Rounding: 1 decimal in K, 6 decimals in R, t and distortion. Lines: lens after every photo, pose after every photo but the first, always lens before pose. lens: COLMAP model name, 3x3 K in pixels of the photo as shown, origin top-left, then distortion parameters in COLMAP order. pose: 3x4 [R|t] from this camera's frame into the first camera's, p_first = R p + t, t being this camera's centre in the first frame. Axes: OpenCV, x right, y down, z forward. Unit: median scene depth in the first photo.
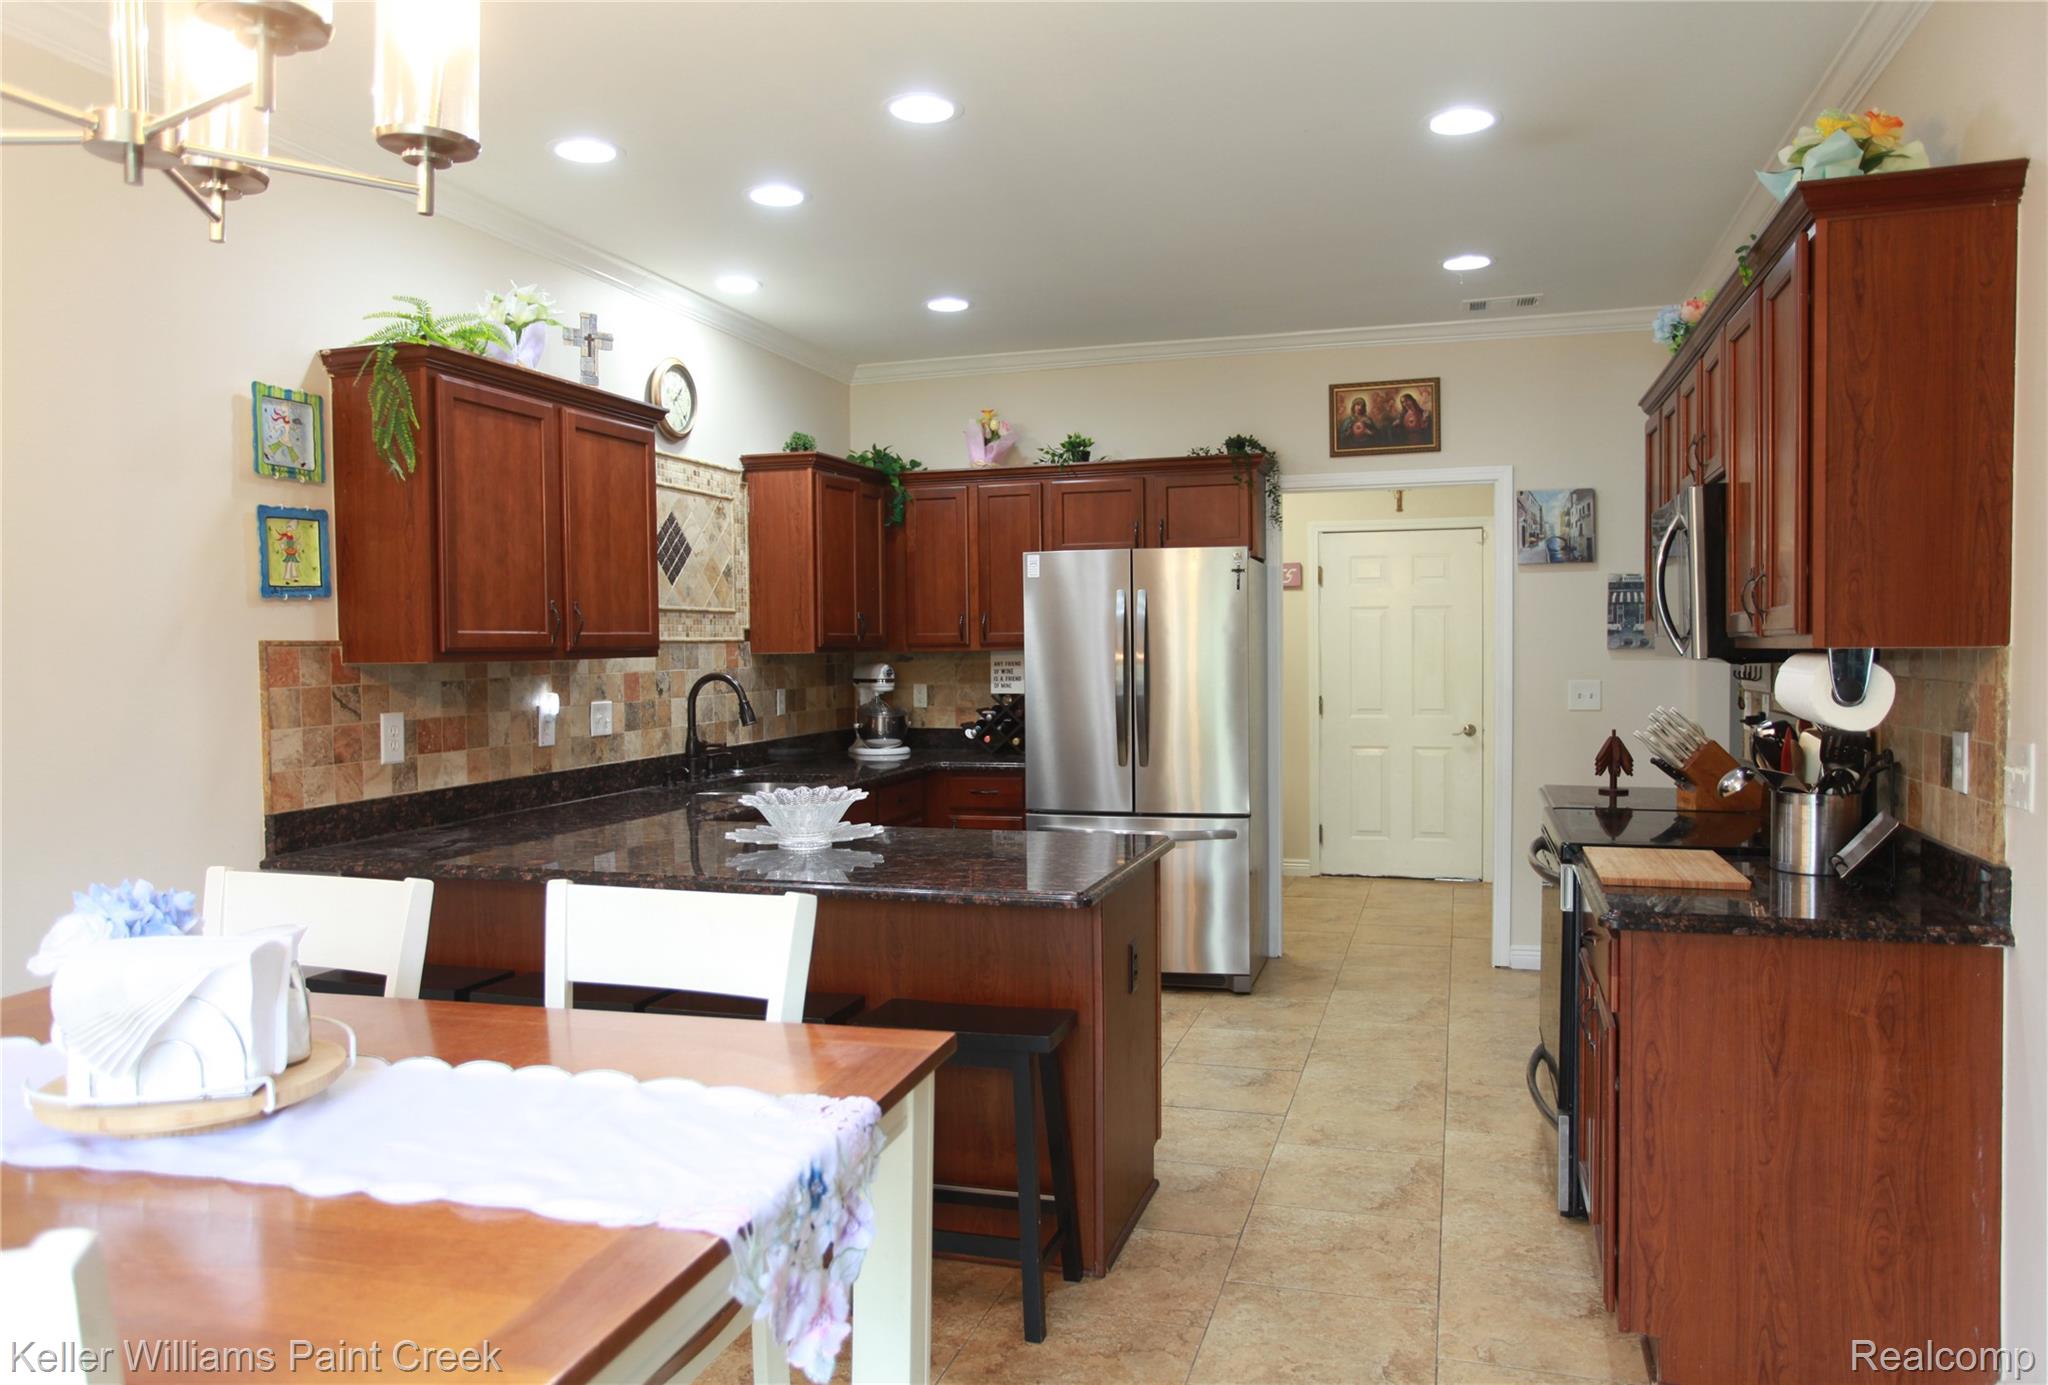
lens RADIAL K [[1418.4, 0, 986.1], [0, 1418.4, 703.2], [0, 0, 1]] dist [-0.050546, 0.042627]
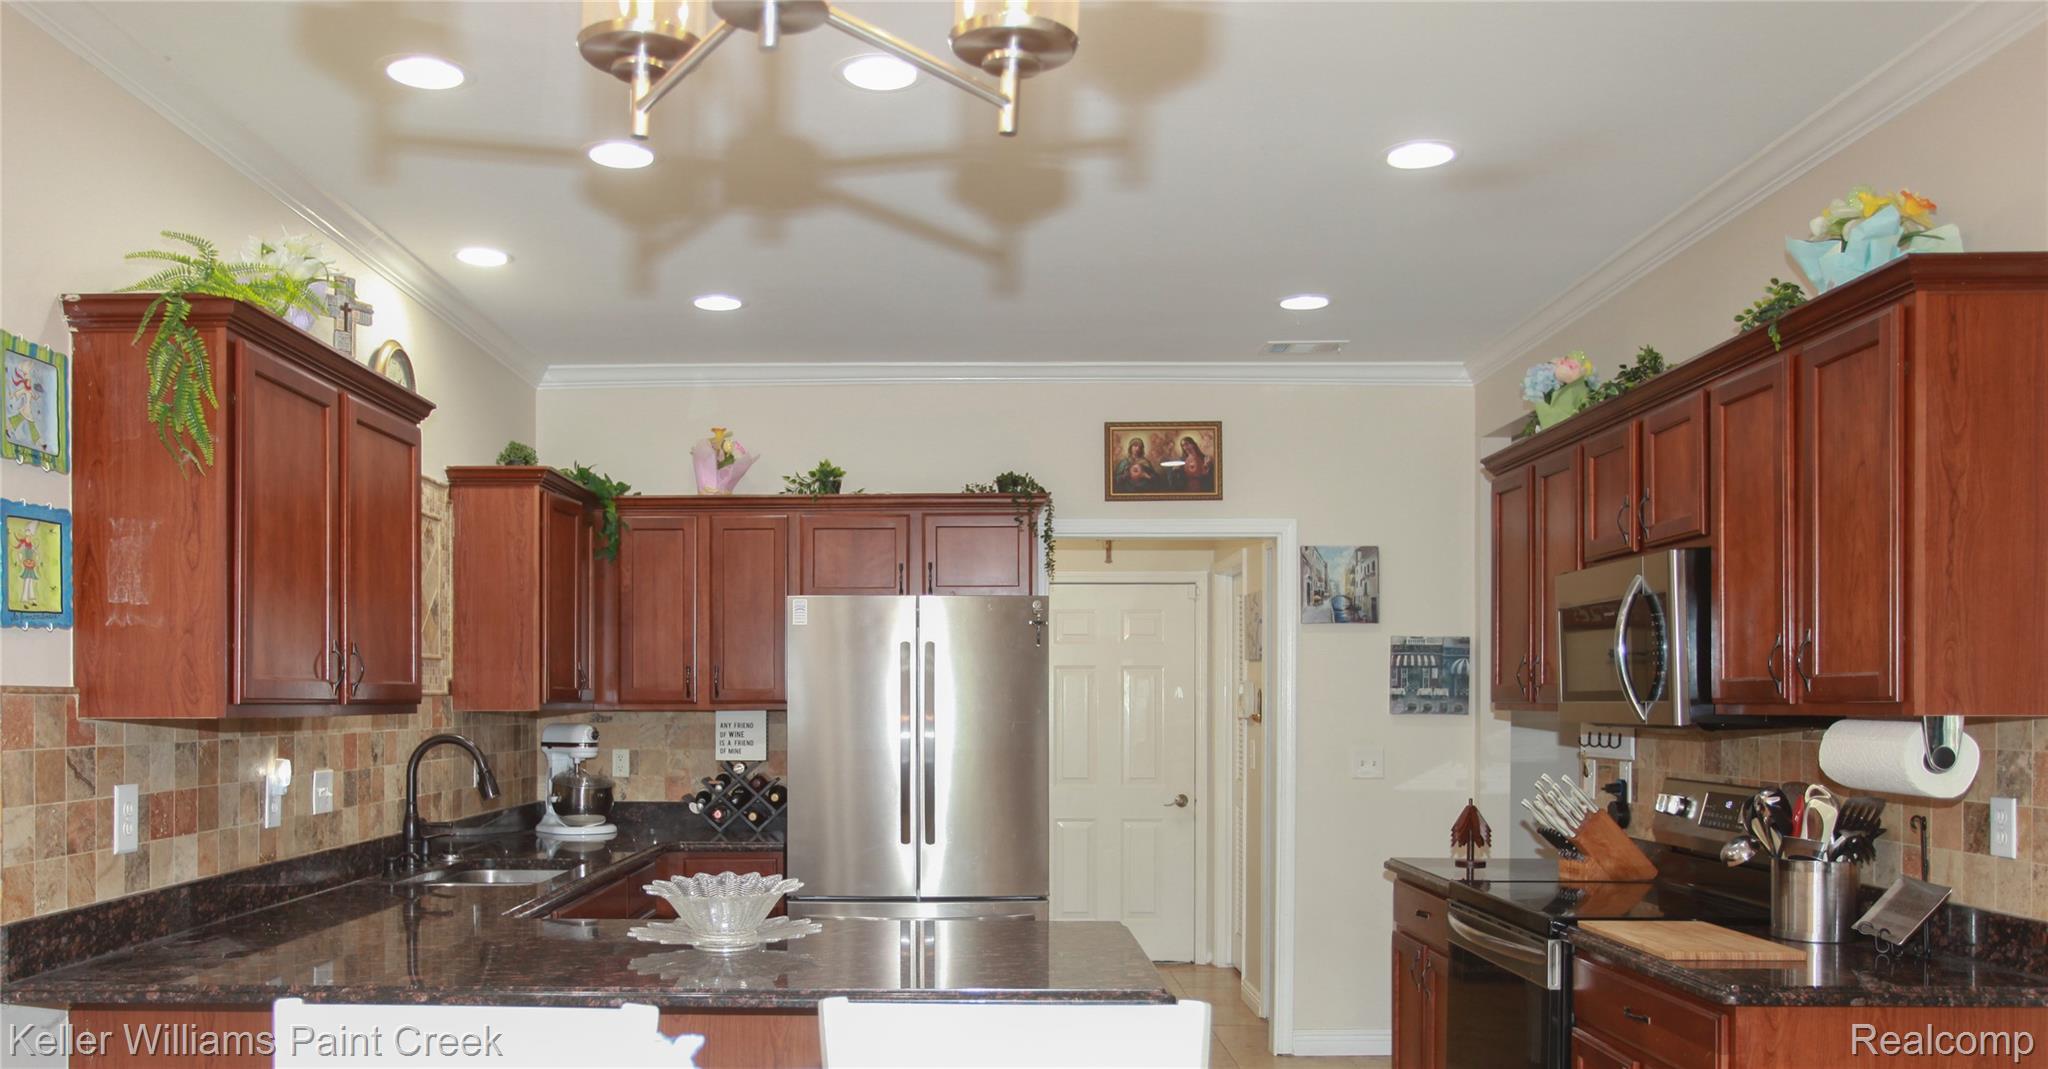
lens RADIAL K [[1610.8, 0, 917.0], [0, 1610.8, 716.1], [0, 0, 1]] dist [-0.042780, 0.029835]
pose [[0.958579, 0.008976, 0.284684, -0.257076], [0.000838, 0.999410, -0.034331, -0.000100], [-0.284825, 0.033147, 0.958006, 0.068936]]
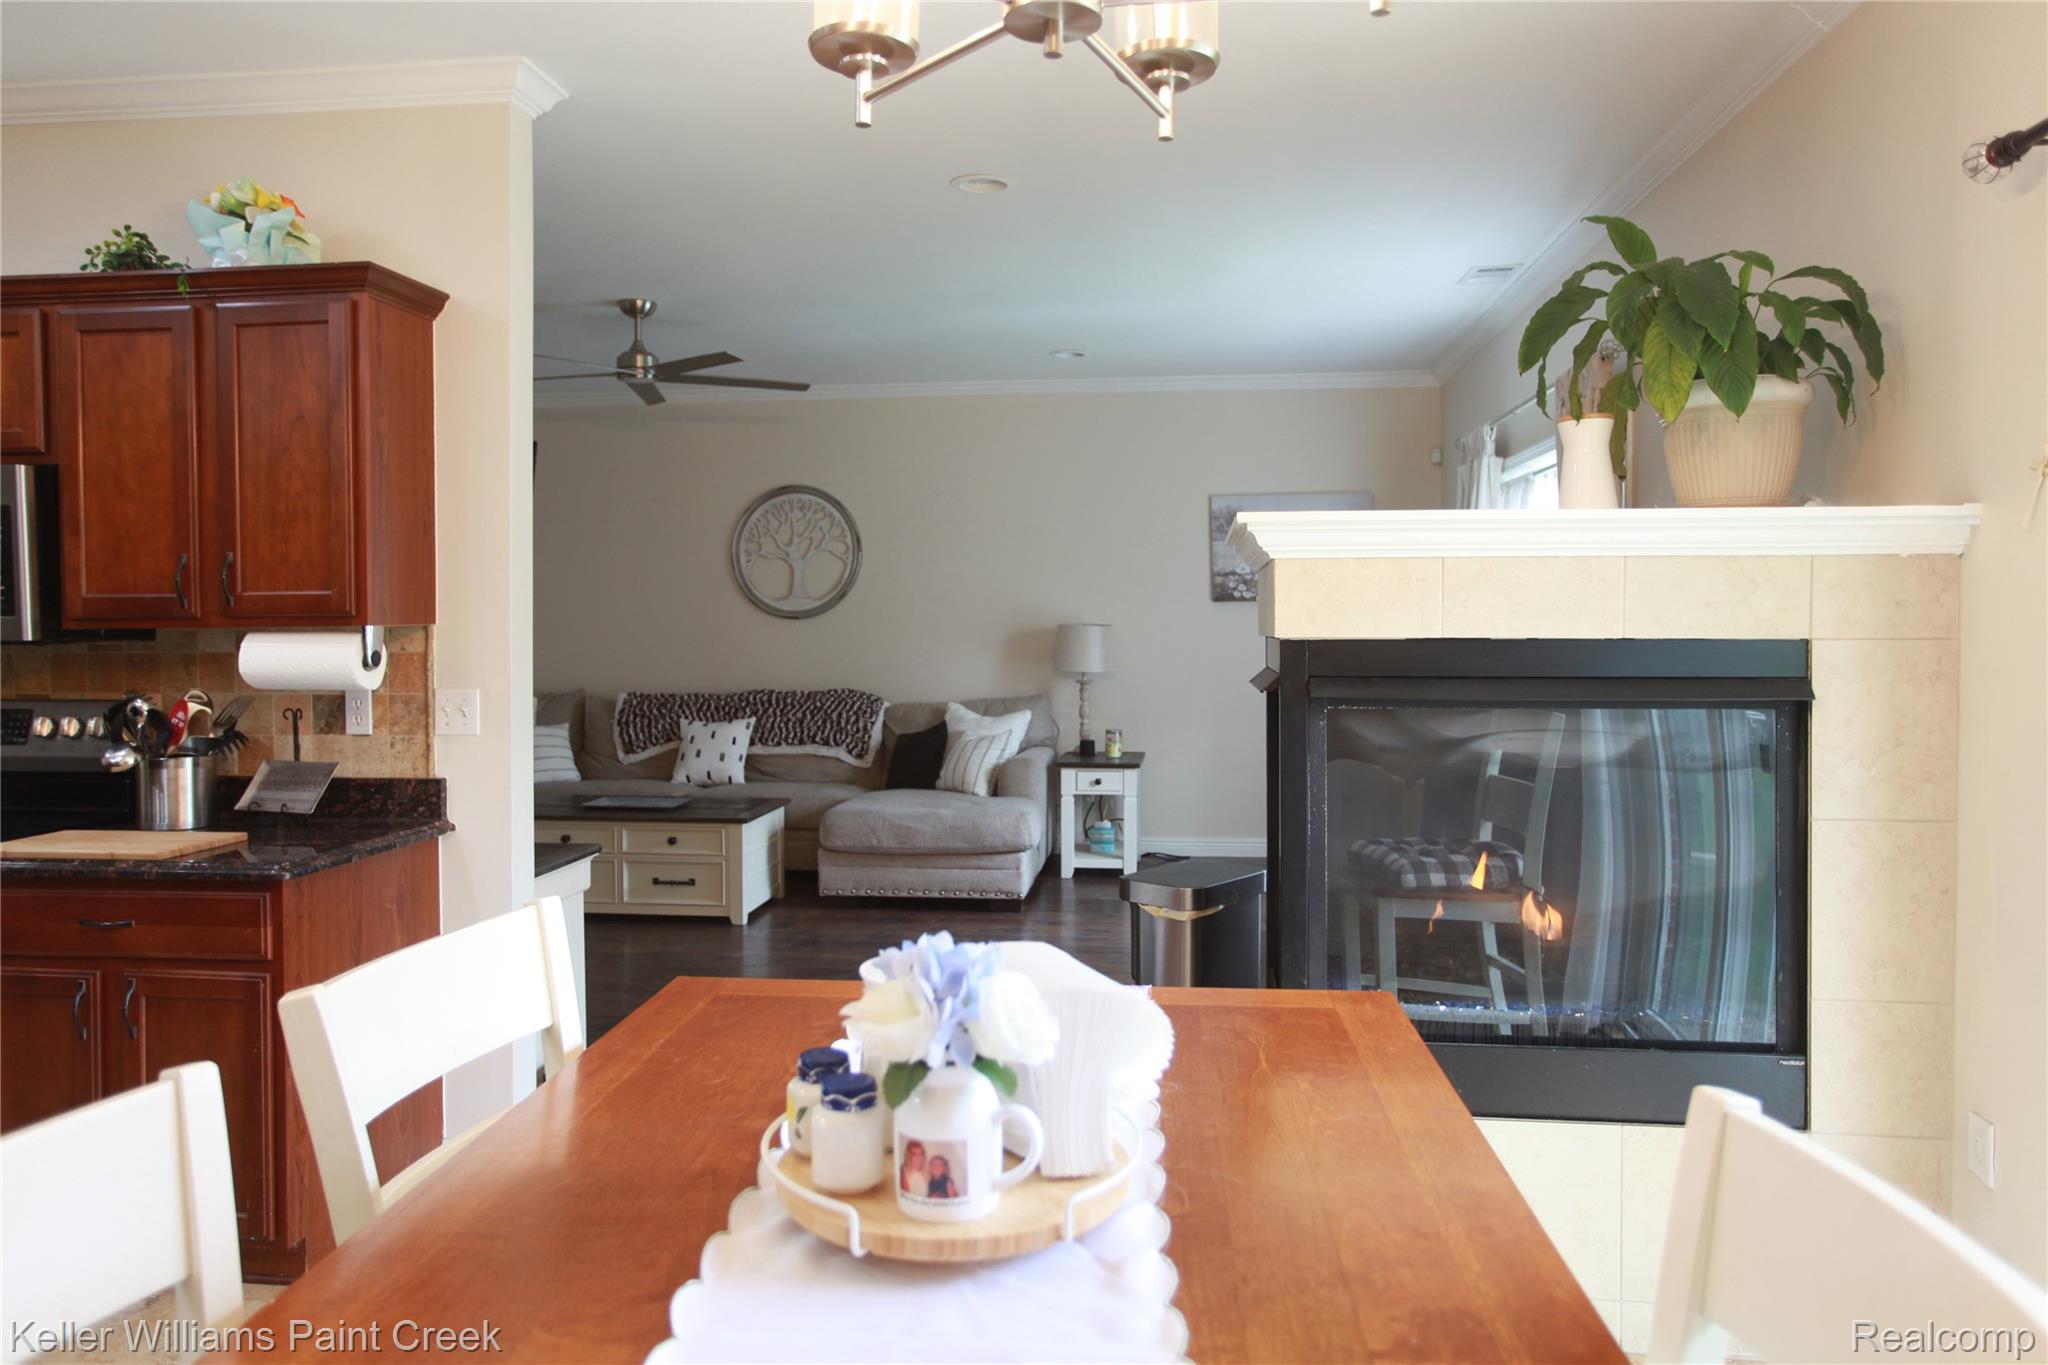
lens RADIAL K [[1418.4, 0, 1040.0], [0, 1418.4, 640.5], [0, 0, 1]] dist [-0.050546, 0.042627]
pose [[-0.200639, -0.007543, 0.979636, -0.480117], [0.047738, 0.998707, 0.017467, -0.011679], [-0.978502, 0.050270, -0.200019, 0.405262]]
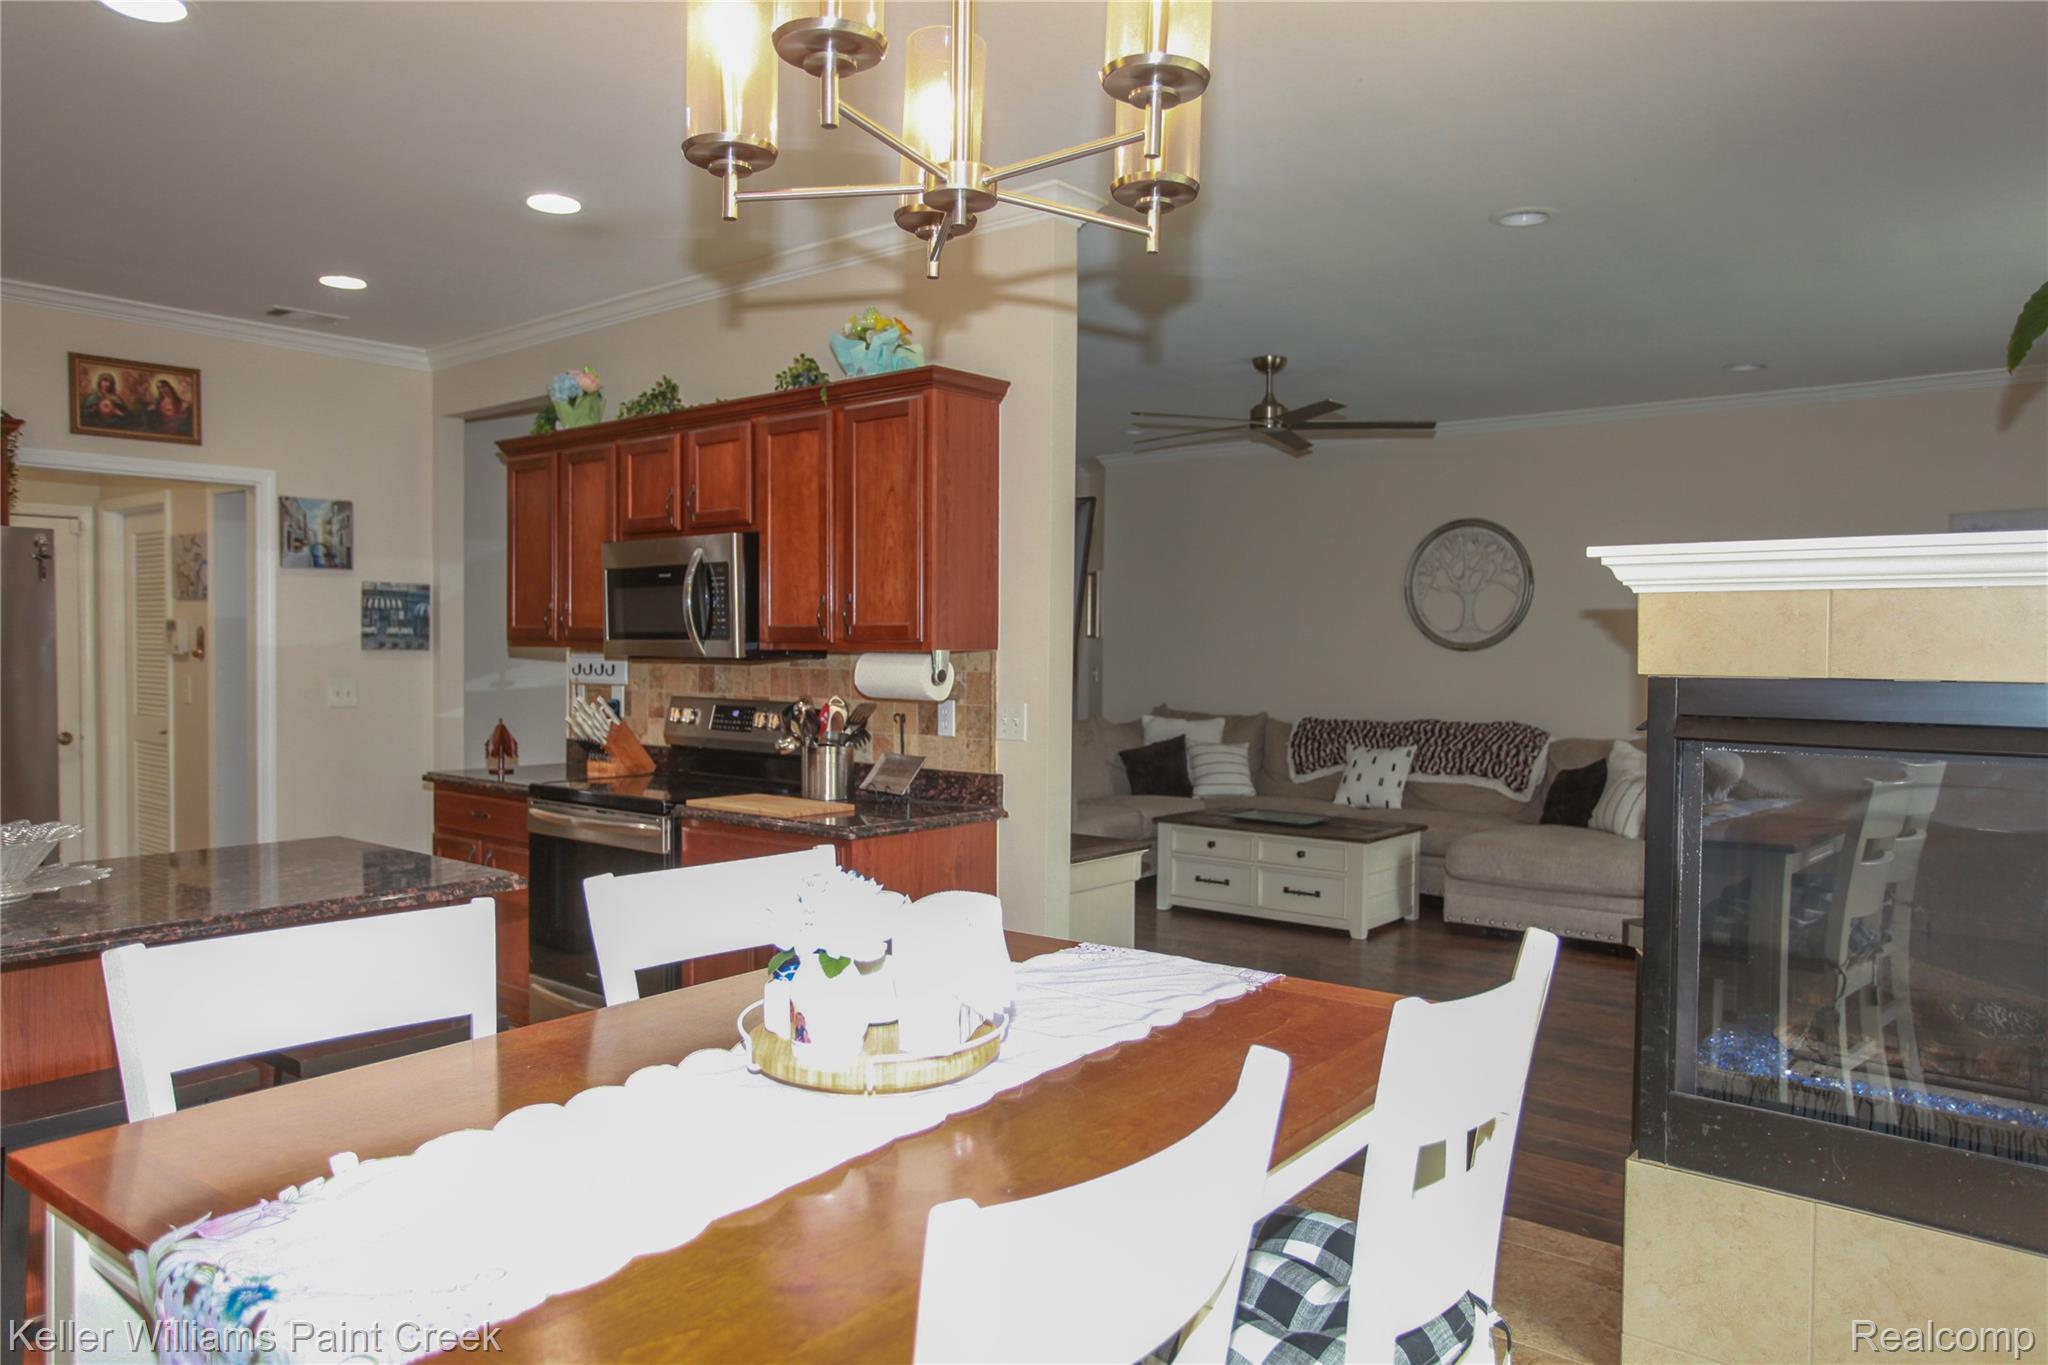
lens RADIAL K [[1418.4, 0, 1031.4], [0, 1418.4, 689.3], [0, 0, 1]] dist [-0.050546, 0.042627]
pose [[0.364583, -0.017232, 0.931012, -0.554580], [0.029439, 0.999542, 0.006973, -0.000997], [-0.930706, 0.024866, 0.364923, 0.179309]]
